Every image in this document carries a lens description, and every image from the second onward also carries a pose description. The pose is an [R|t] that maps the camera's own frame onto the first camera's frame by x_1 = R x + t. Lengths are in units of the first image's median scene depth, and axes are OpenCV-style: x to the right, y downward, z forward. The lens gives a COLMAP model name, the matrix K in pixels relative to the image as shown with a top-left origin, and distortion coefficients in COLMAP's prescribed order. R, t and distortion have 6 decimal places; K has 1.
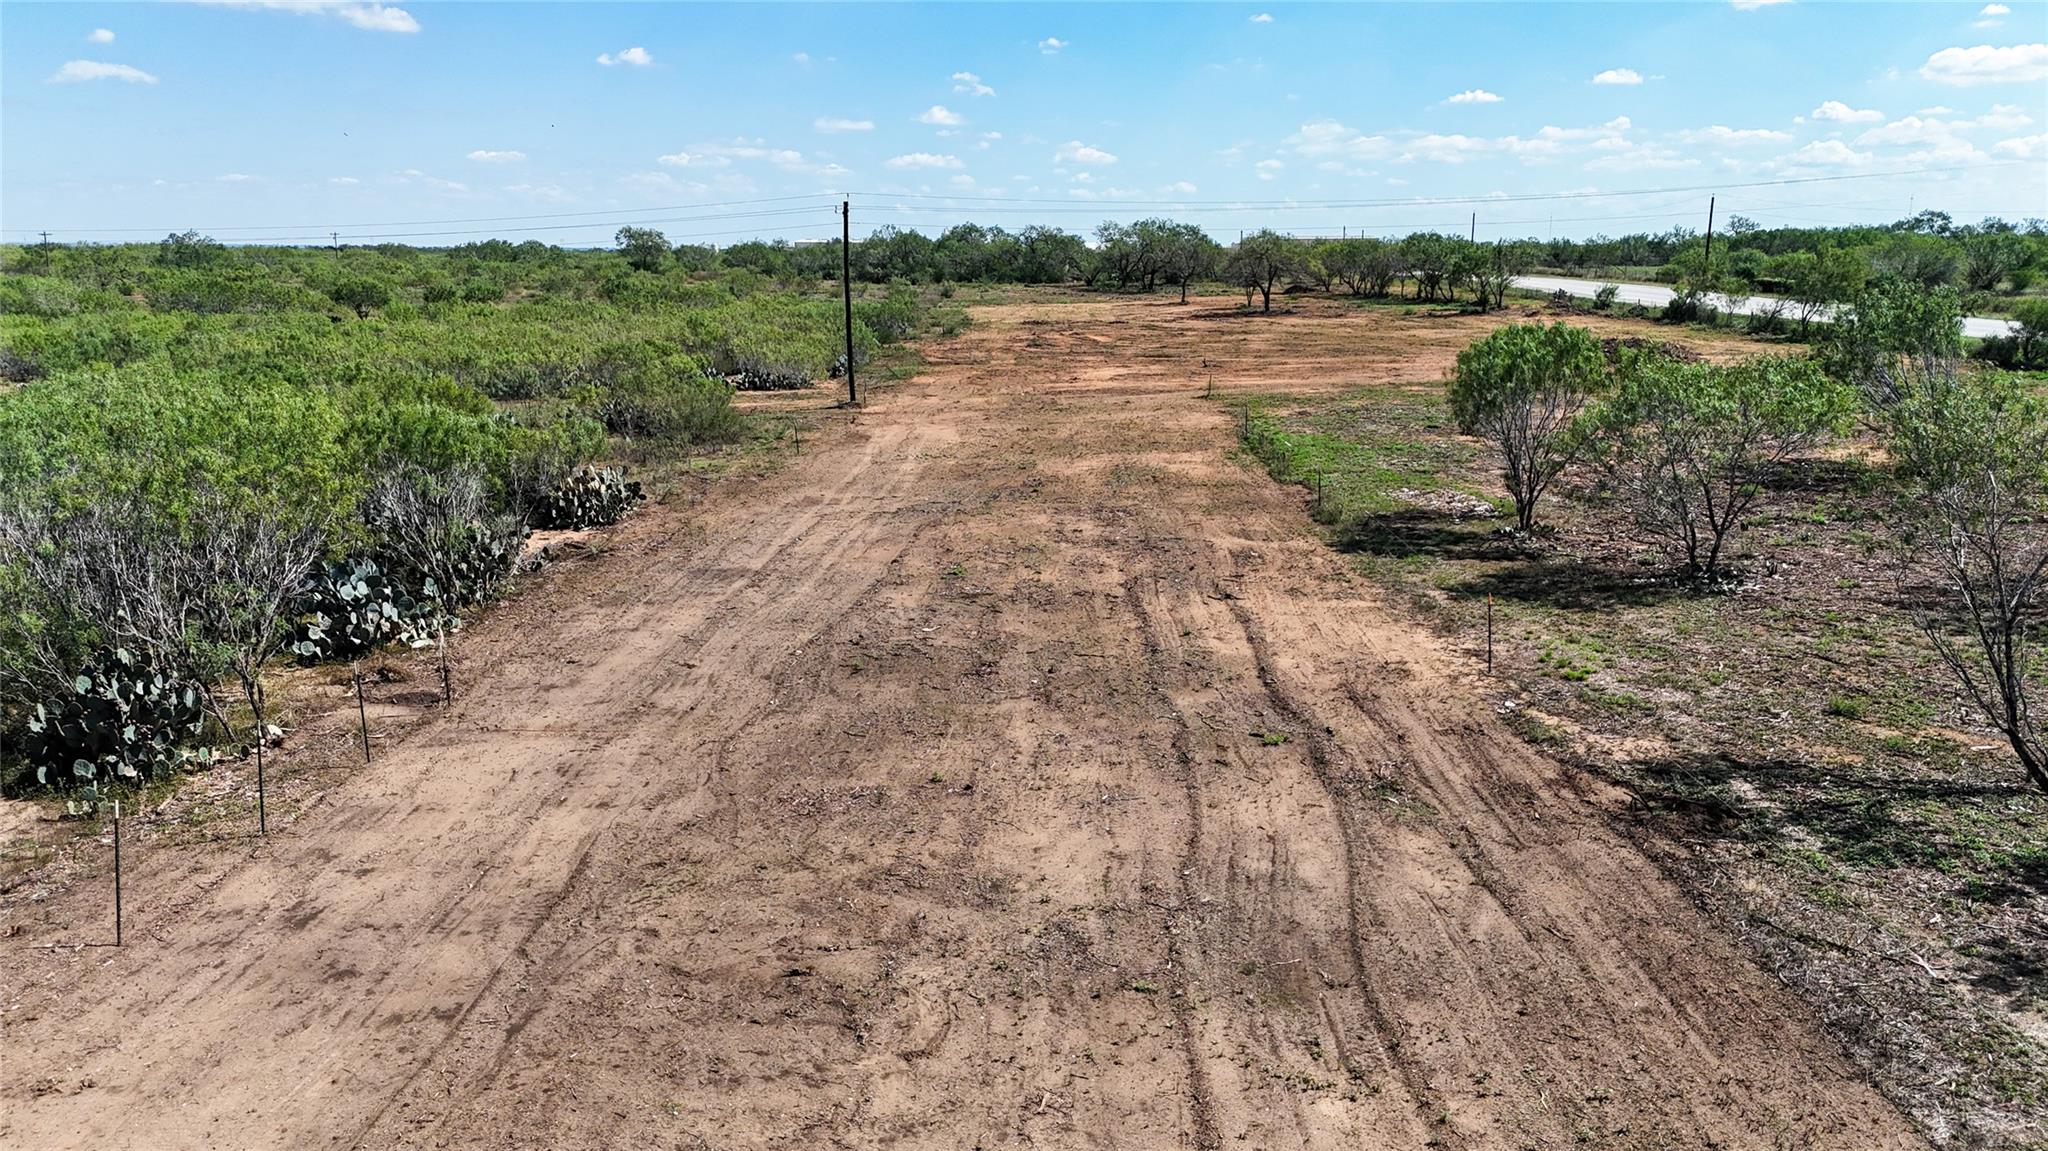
lens RADIAL K [[1502.5, 0, 1024.0], [0, 1502.5, 575.5], [0, 0, 1]] dist [0.073489, -0.076719]
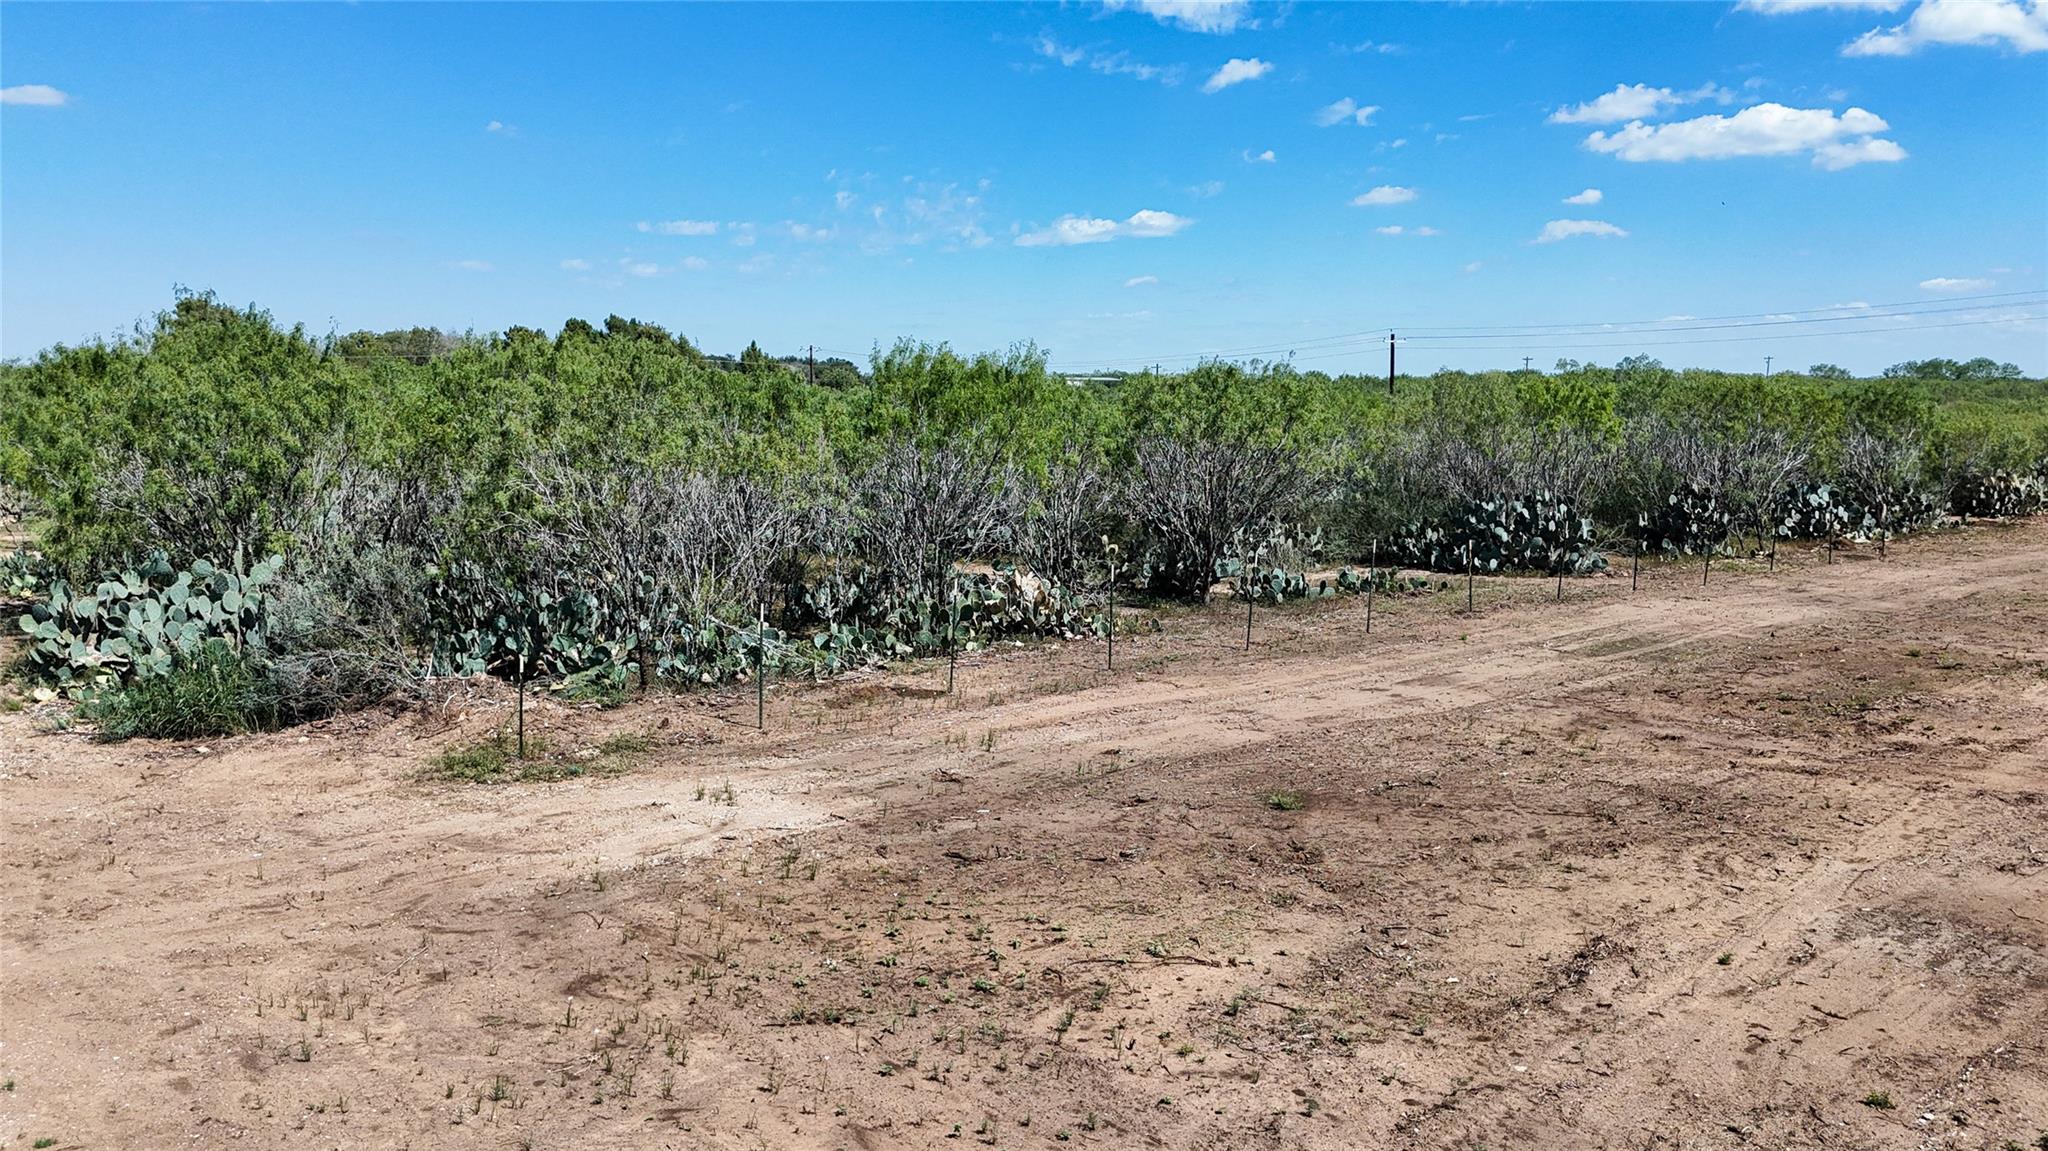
lens RADIAL K [[1502.5, 0, 1024.0], [0, 1502.5, 575.5], [0, 0, 1]] dist [0.073489, -0.076719]
pose [[0.651528, 0.093708, -0.752815, 0.124266], [-0.159902, 0.987011, -0.015528, 0.158040], [0.741581, 0.130493, 0.658049, -0.375195]]
